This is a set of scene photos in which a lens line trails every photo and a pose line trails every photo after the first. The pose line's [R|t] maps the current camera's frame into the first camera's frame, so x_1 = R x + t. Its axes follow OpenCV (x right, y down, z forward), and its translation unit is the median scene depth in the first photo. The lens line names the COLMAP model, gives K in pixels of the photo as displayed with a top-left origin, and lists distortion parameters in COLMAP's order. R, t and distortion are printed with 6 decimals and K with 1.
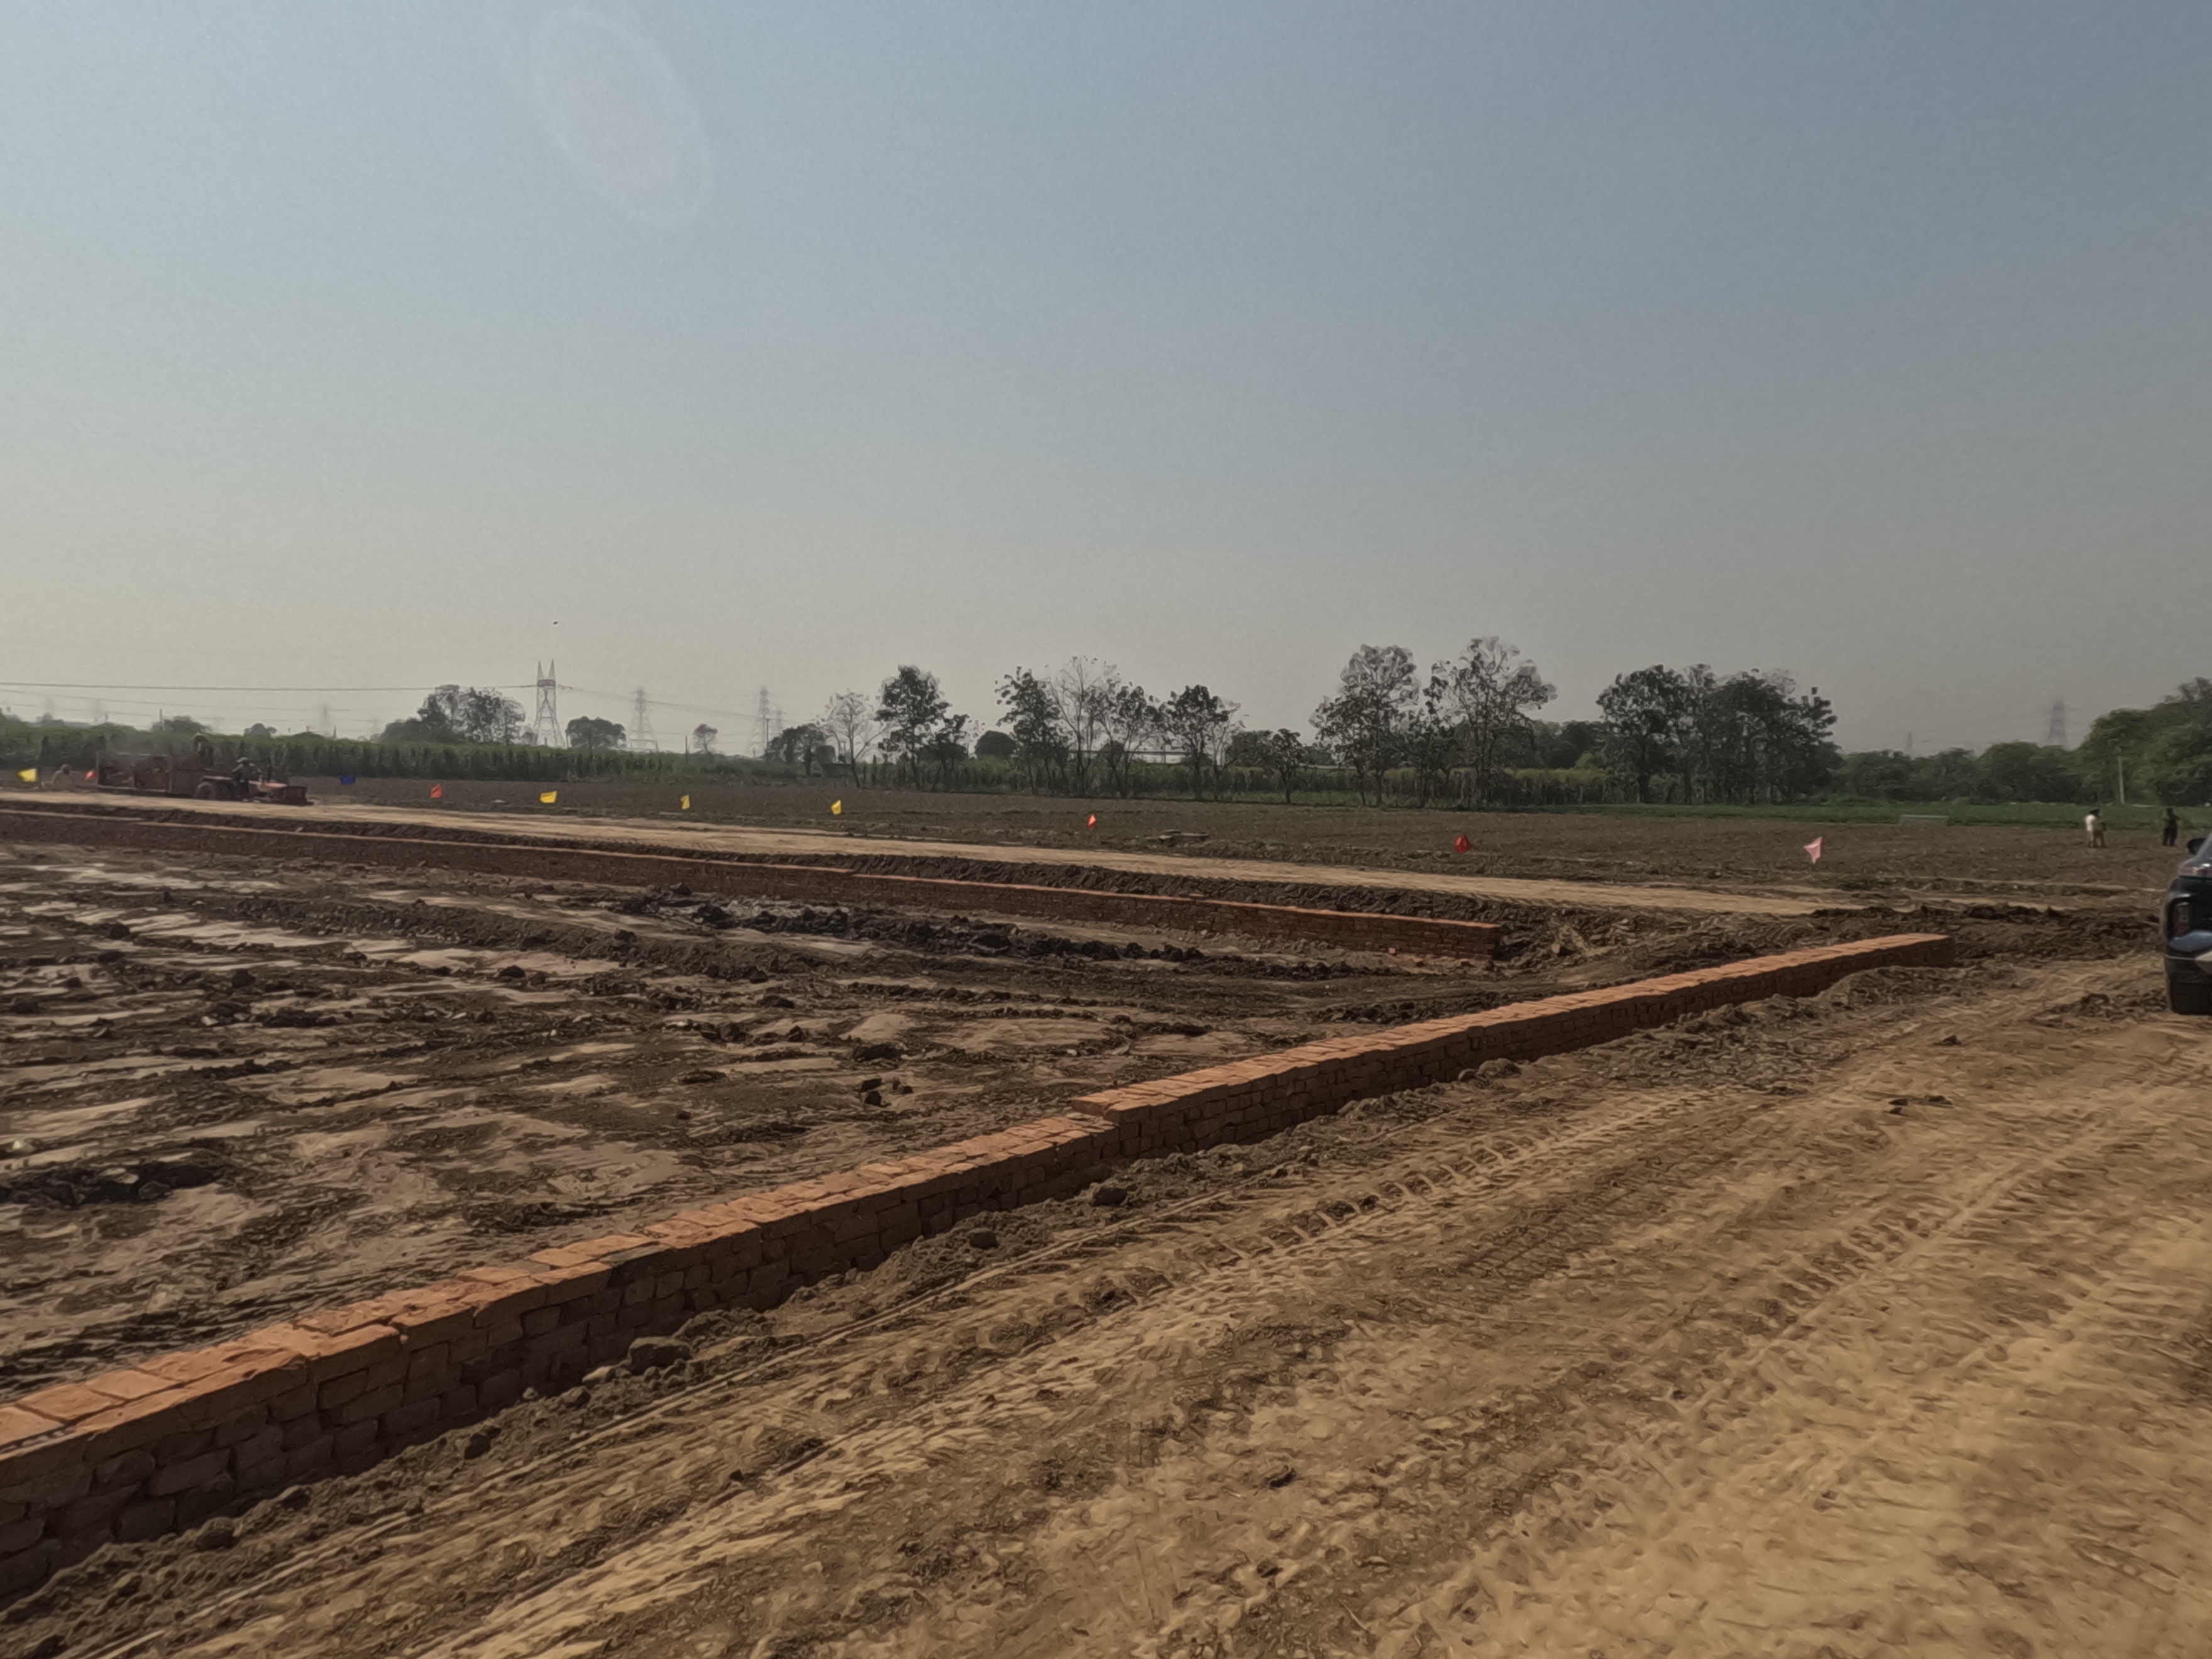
lens RADIAL K [[1627.4, 0, 1106.0], [0, 1627.4, 829.5], [0, 0, 1]] dist [0.417610, 0.251566]
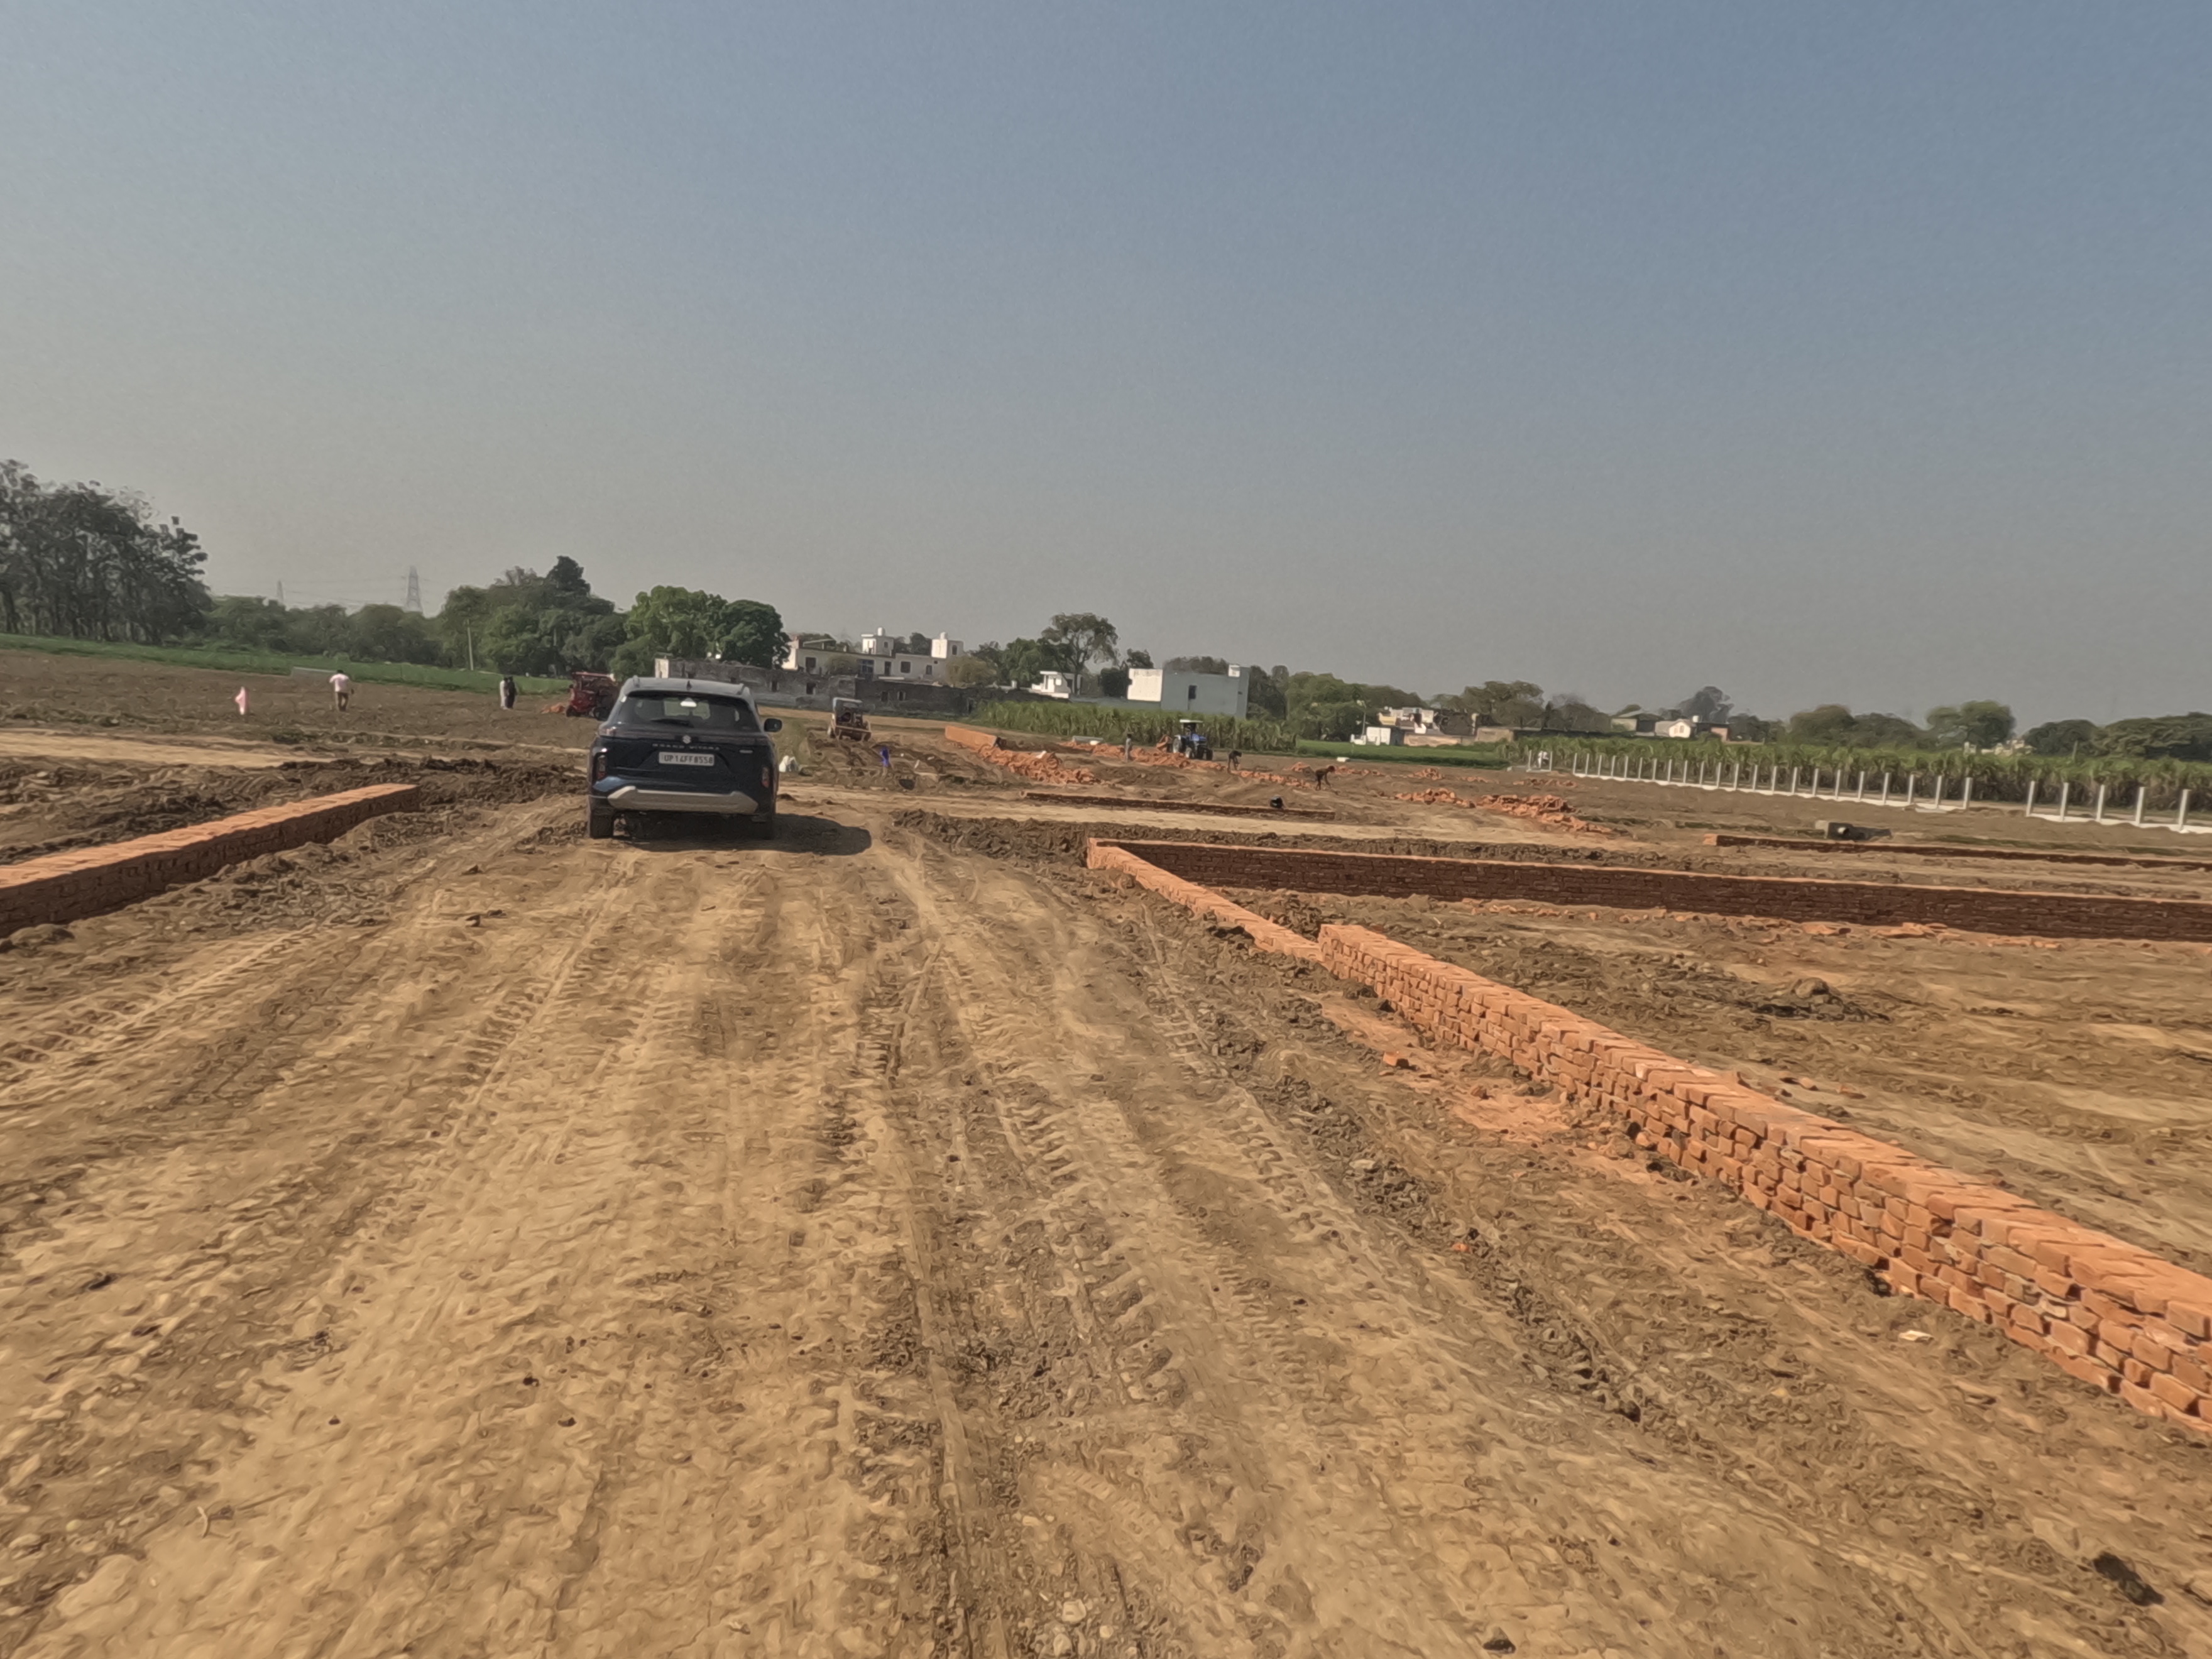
lens RADIAL K [[1627.4, 0, 1106.0], [0, 1627.4, 829.5], [0, 0, 1]] dist [0.417610, 0.251566]
pose [[0.658606, -0.025664, 0.752050, -0.098159], [-0.036246, 0.997176, 0.065771, -0.000847], [-0.751614, -0.070576, 0.655816, -0.057050]]
